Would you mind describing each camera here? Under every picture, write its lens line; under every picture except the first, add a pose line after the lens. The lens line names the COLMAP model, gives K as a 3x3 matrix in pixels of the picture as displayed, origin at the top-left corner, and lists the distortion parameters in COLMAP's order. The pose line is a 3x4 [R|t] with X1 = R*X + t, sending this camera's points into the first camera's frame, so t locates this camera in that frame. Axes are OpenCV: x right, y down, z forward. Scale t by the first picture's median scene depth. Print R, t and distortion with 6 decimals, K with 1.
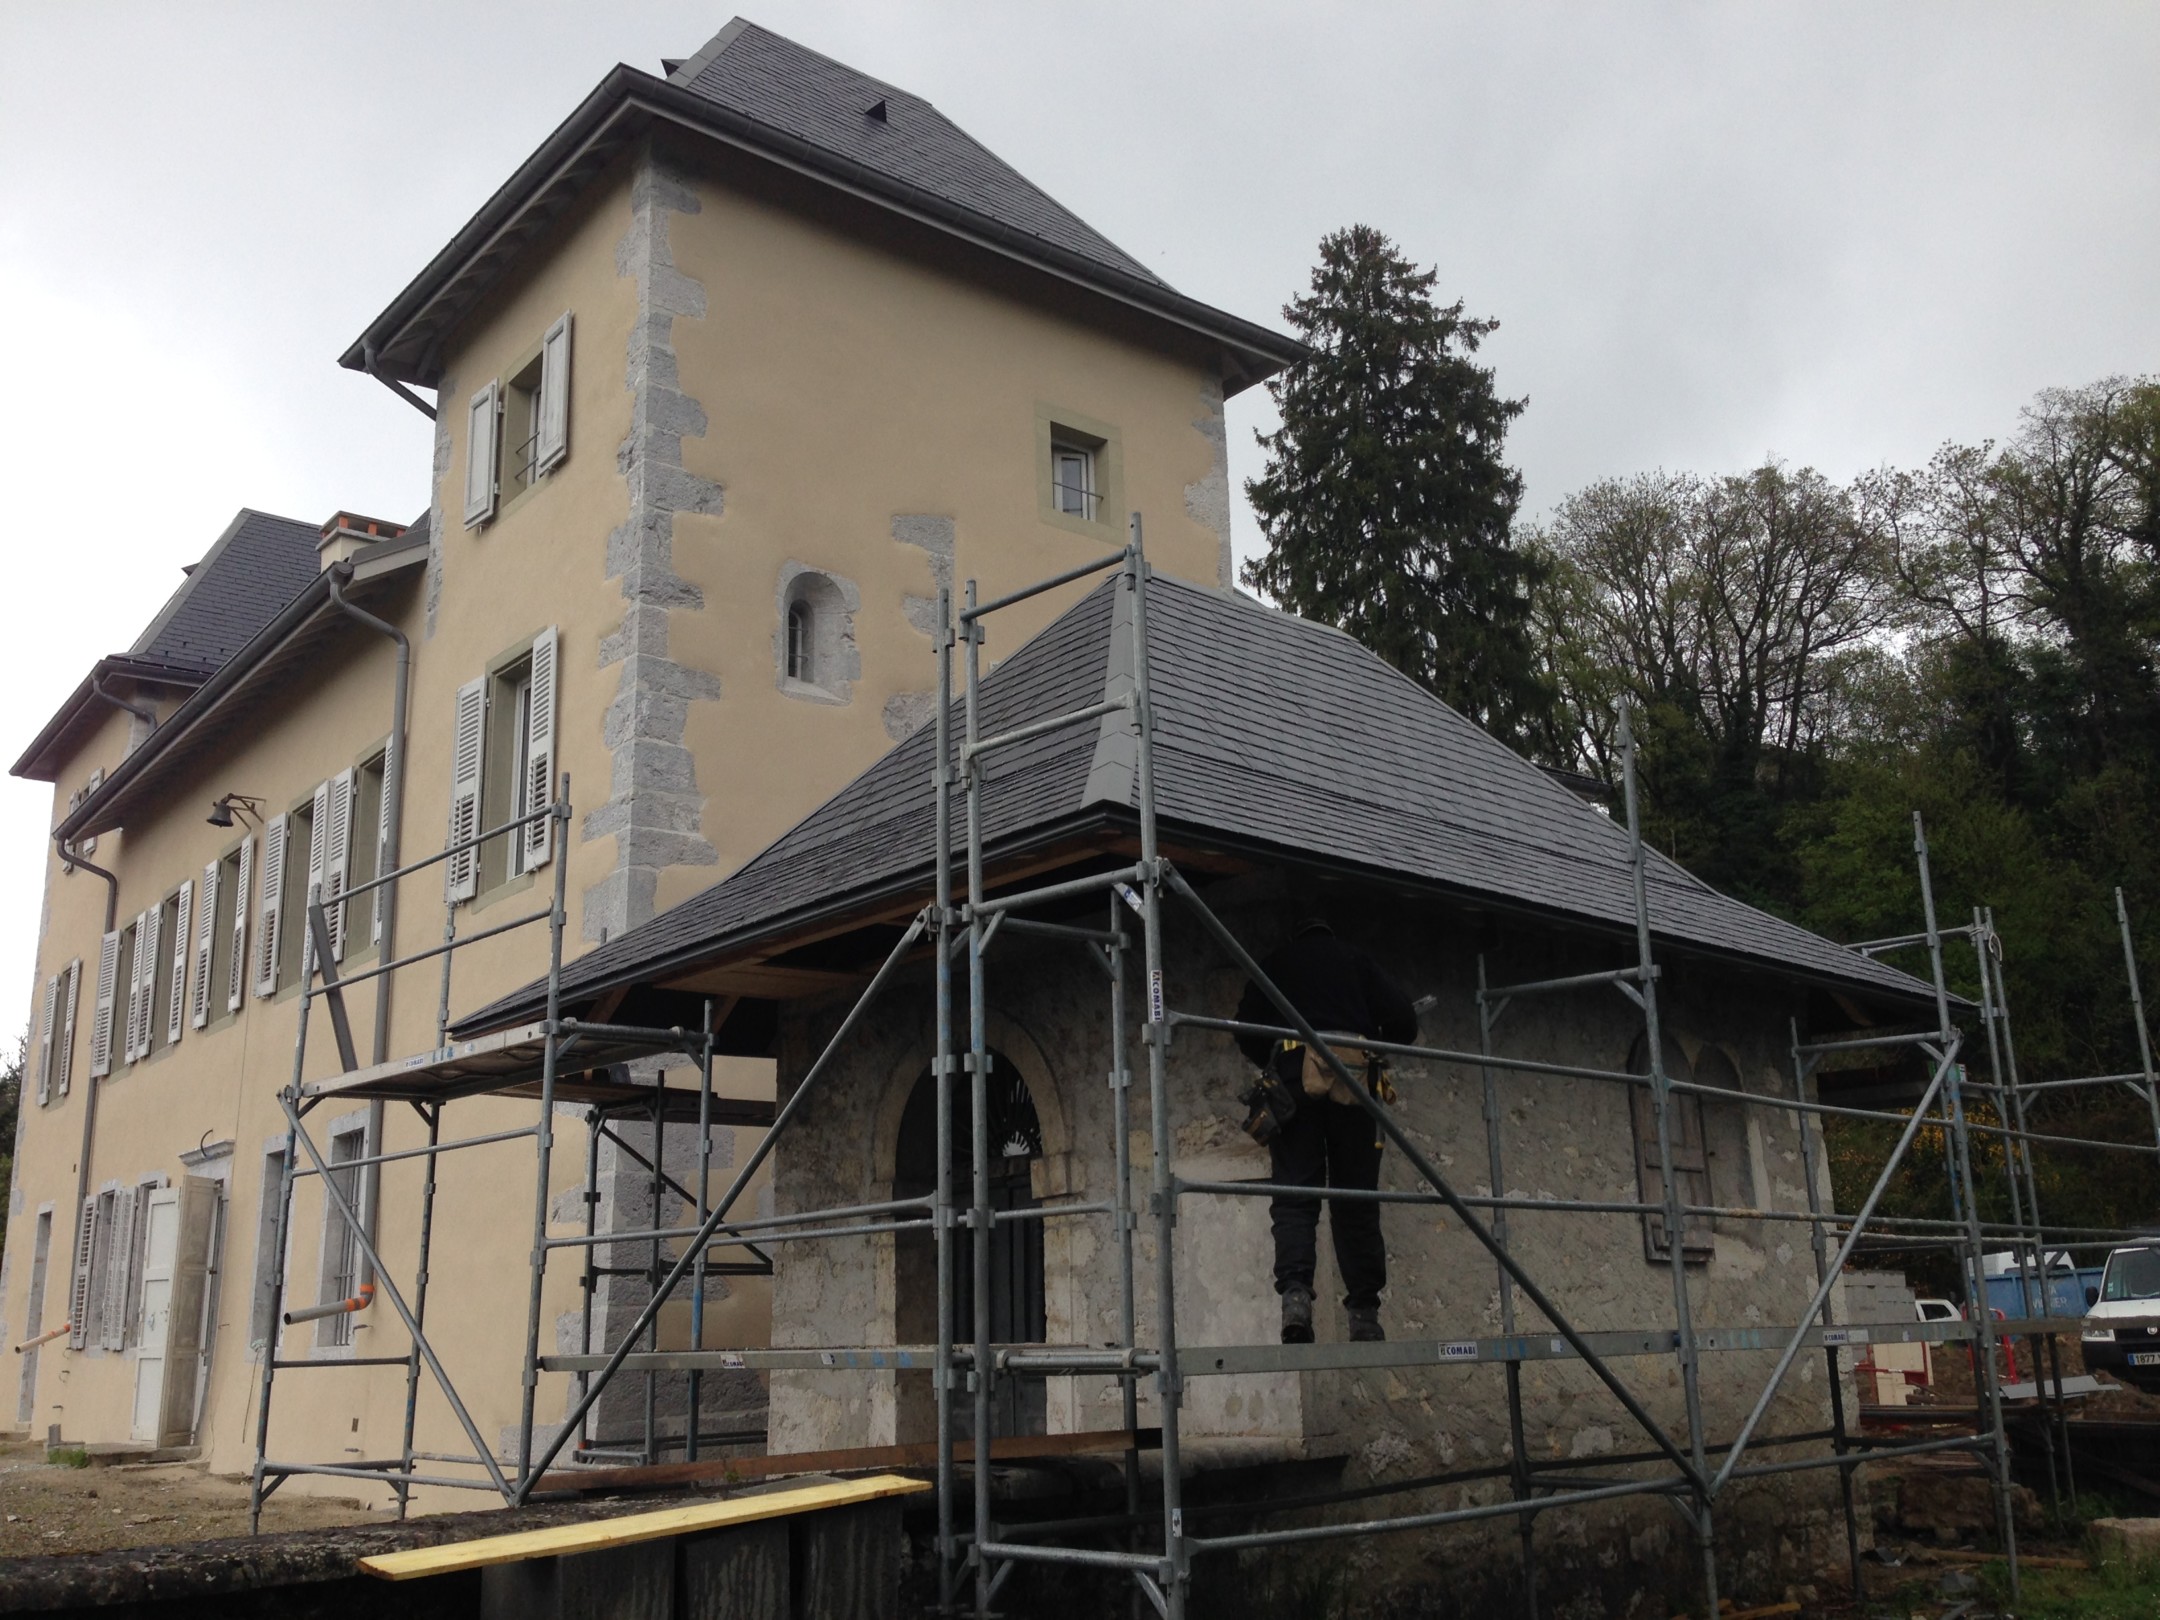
lens RADIAL K [[1893.6, 0, 1080.0], [0, 1893.6, 810.0], [0, 0, 1]] dist [0.045946, 0.005089]
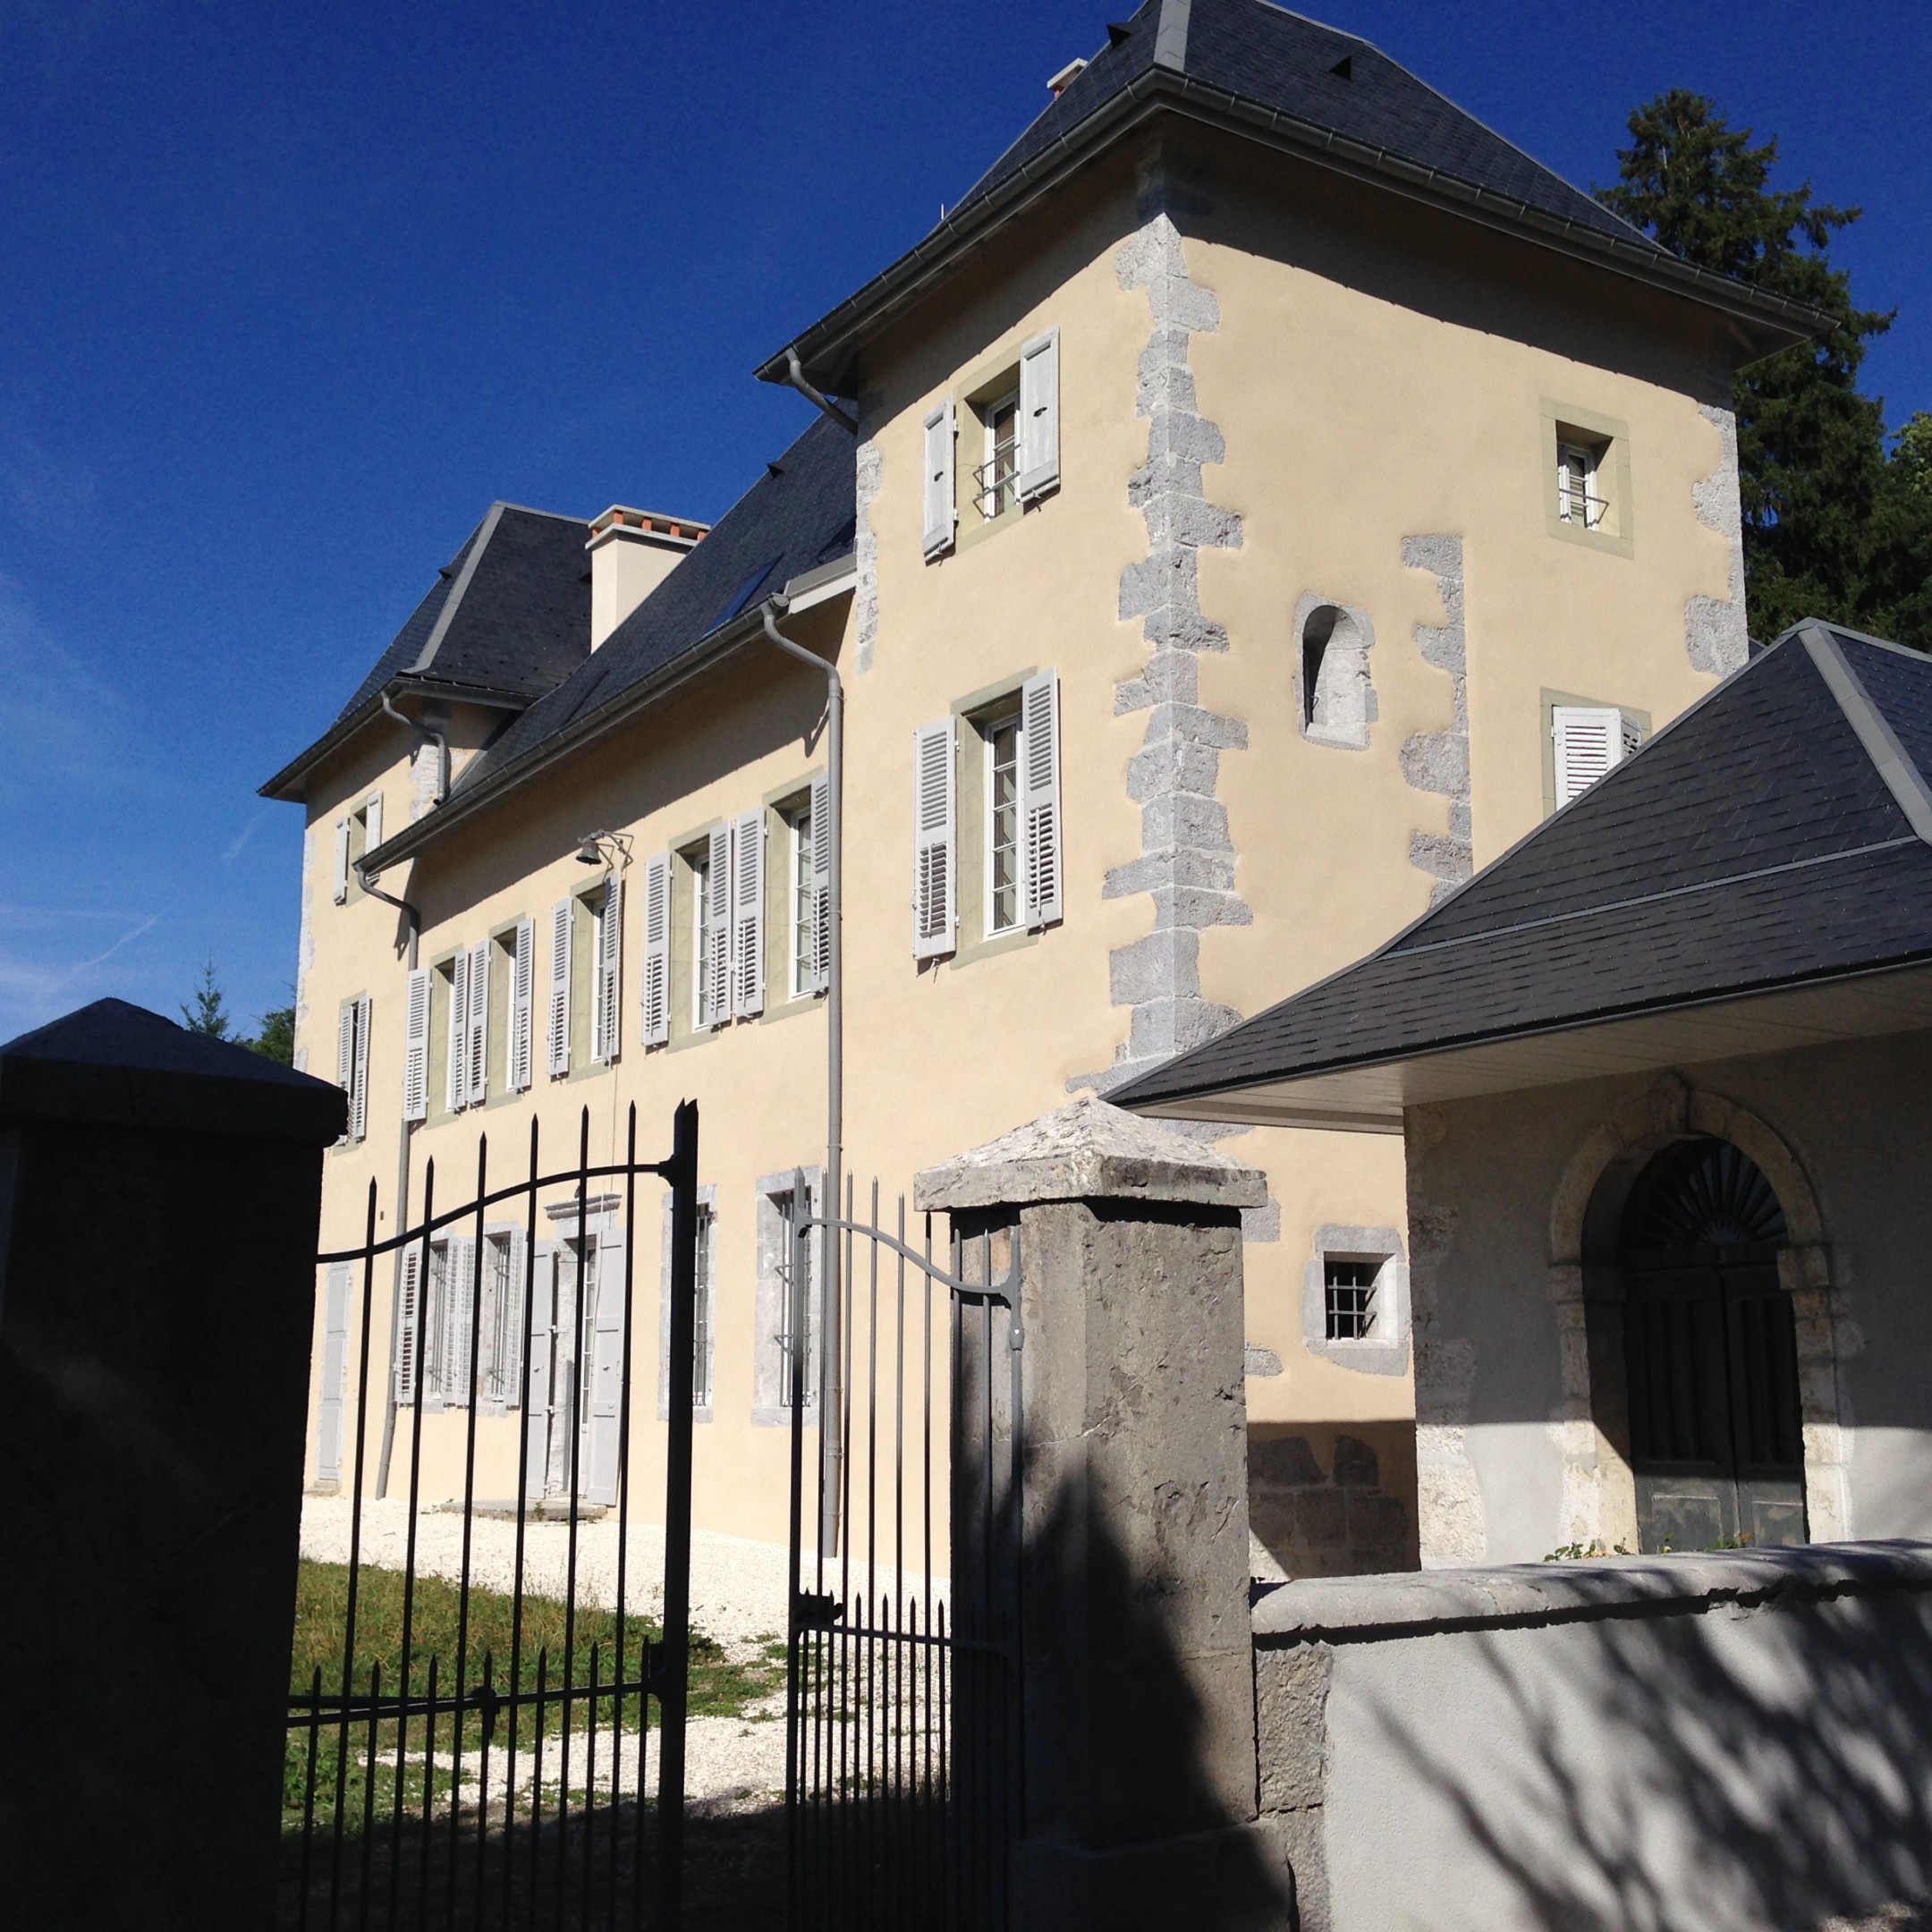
lens RADIAL K [[2269.6, 0, 965.7], [0, 2269.6, 939.1], [0, 0, 1]] dist [0.072326, -0.162374]
pose [[0.993025, 0.004742, -0.117809, -0.190301], [0.002358, 0.998192, 0.060054, -0.030791], [0.117881, -0.059913, 0.991219, -0.135849]]
